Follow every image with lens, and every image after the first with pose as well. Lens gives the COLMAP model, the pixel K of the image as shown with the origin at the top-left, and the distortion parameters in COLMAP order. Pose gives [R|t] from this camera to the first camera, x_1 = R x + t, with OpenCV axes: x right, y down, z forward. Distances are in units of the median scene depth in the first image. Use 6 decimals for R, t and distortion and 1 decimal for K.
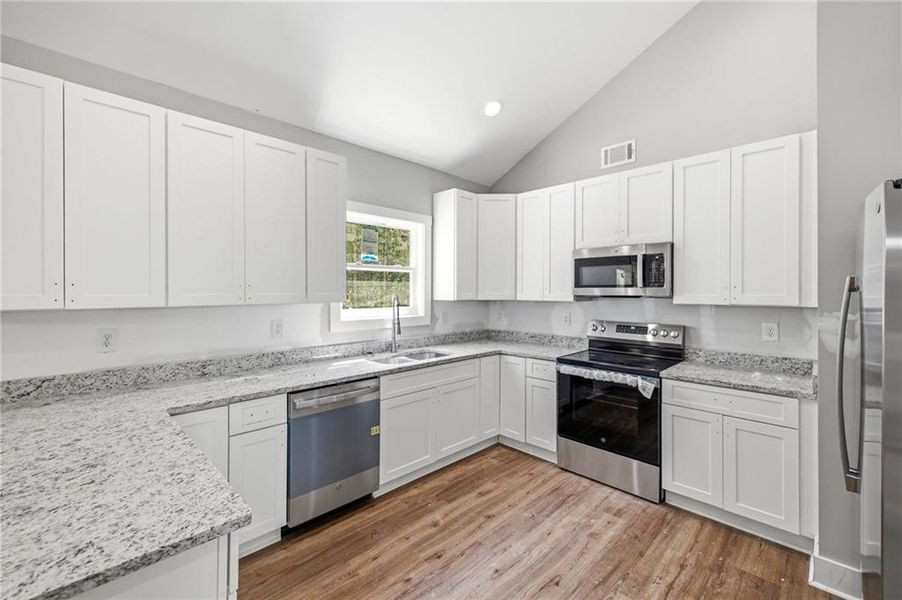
lens RADIAL K [[381.9, 0, 449.1], [0, 381.9, 295.9], [0, 0, 1]] dist [0.001170, 0.001493]
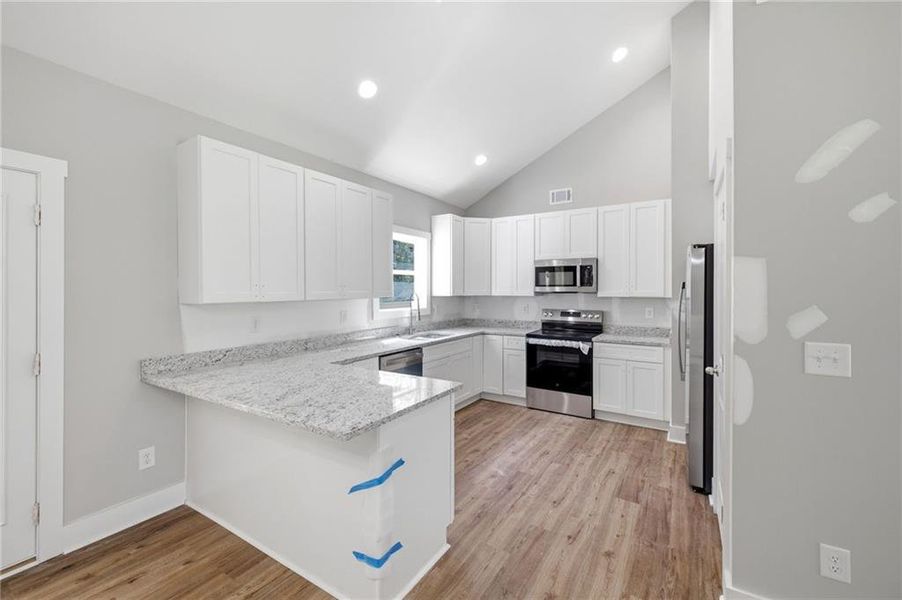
lens RADIAL K [[381.9, 0, 452.0], [0, 381.9, 298.9], [0, 0, 1]] dist [0.001170, 0.001493]
pose [[0.974233, -0.008644, 0.225377, -0.374241], [0.005712, 0.999890, 0.013659, 0.004148], [-0.225471, -0.012020, 0.974176, -0.427294]]
